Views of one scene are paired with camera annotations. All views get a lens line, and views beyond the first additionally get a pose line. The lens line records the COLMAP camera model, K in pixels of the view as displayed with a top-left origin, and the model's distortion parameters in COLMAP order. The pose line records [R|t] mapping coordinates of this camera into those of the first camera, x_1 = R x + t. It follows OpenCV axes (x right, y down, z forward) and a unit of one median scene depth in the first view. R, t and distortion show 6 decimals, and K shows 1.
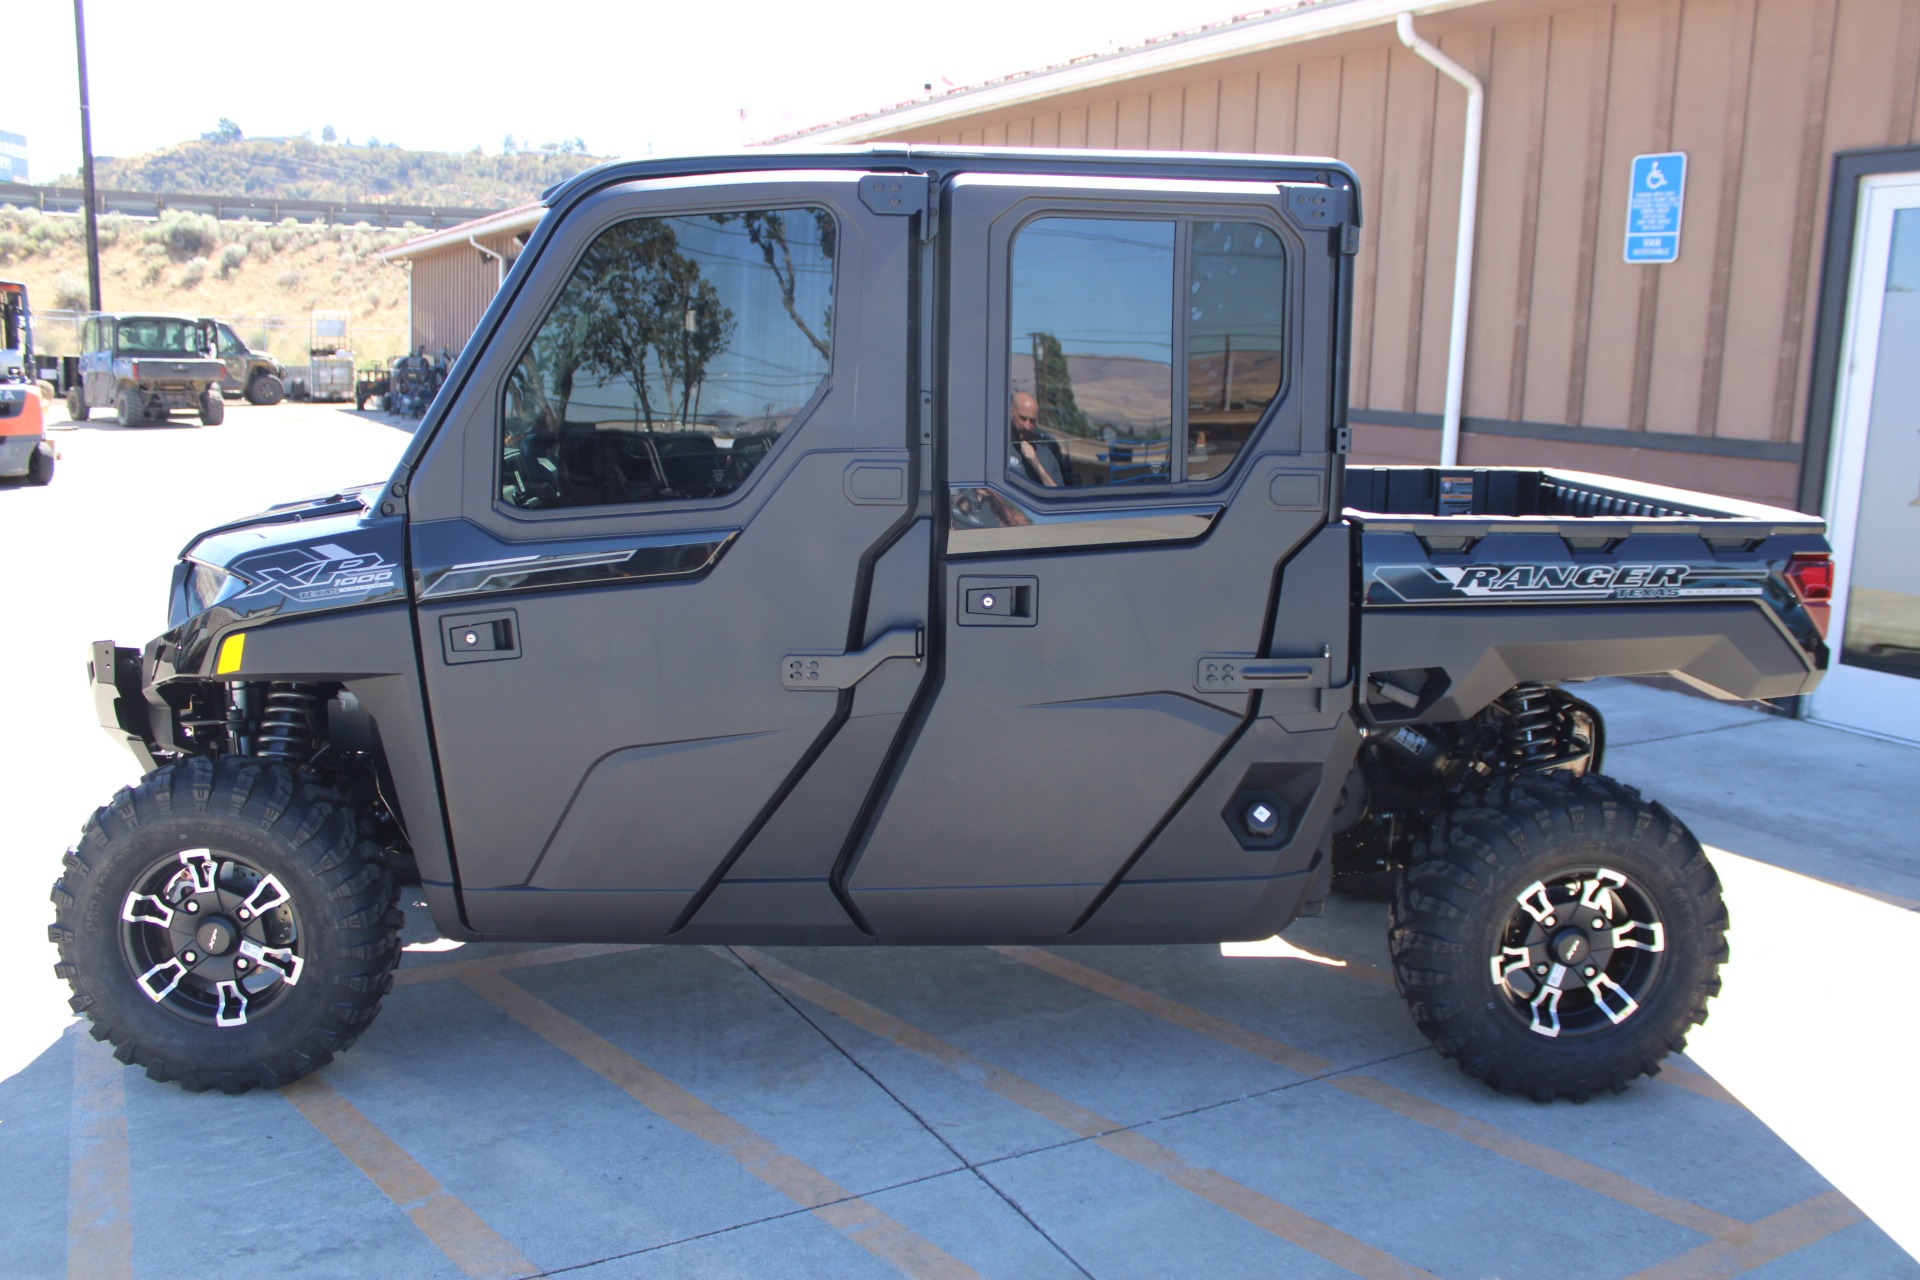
lens RADIAL K [[1586.4, 0, 960.0], [0, 1586.4, 640.0], [0, 0, 1]] dist [-0.155933, 0.119078]
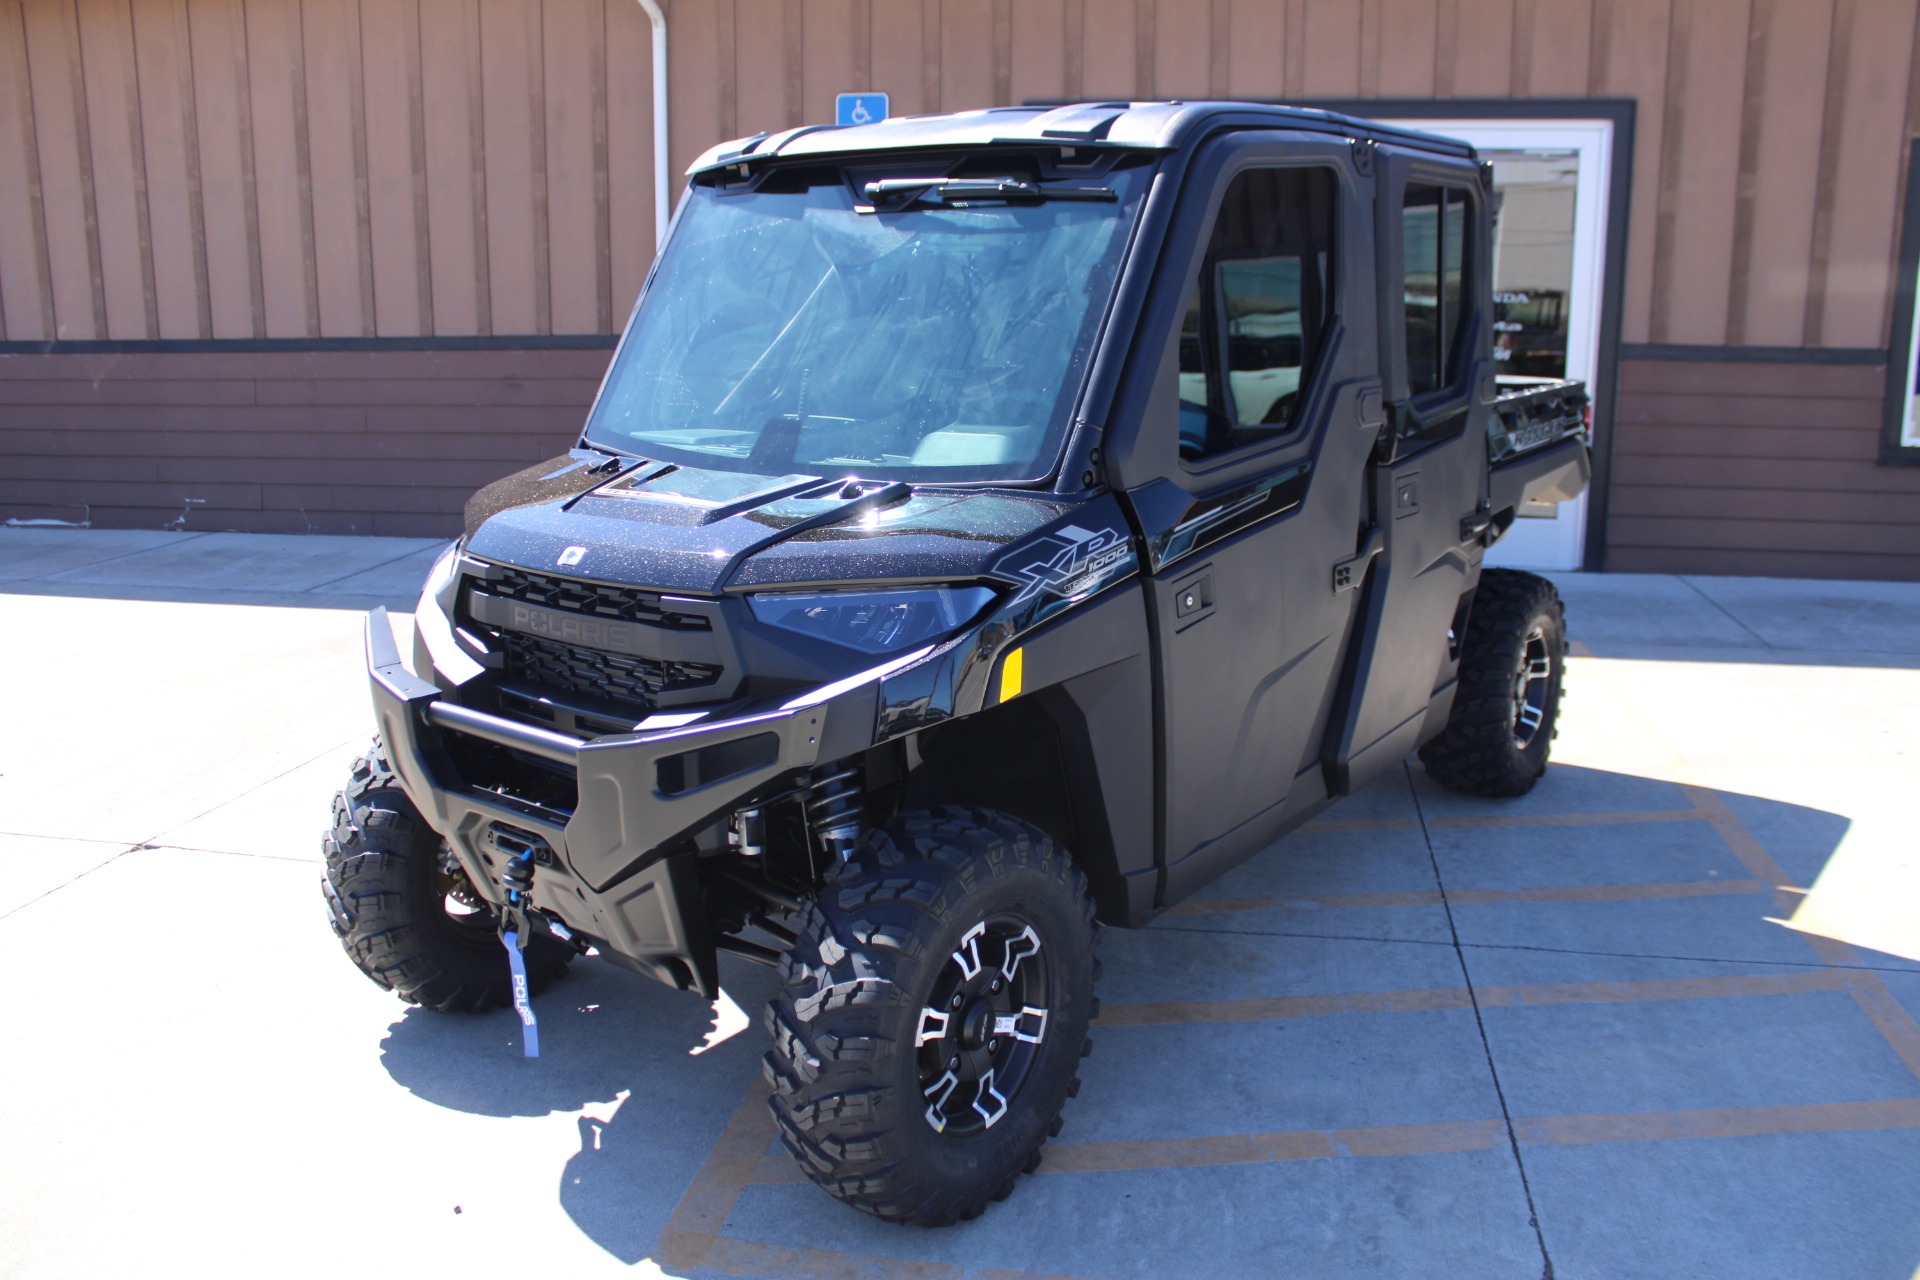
lens RADIAL K [[1586.4, 0, 960.0], [0, 1586.4, 640.0], [0, 0, 1]] dist [-0.155933, 0.119078]
pose [[0.639660, -0.195339, 0.743423, -1.050207], [0.155637, 0.980051, 0.123600, -0.111199], [-0.752736, 0.036642, 0.657302, 0.434773]]
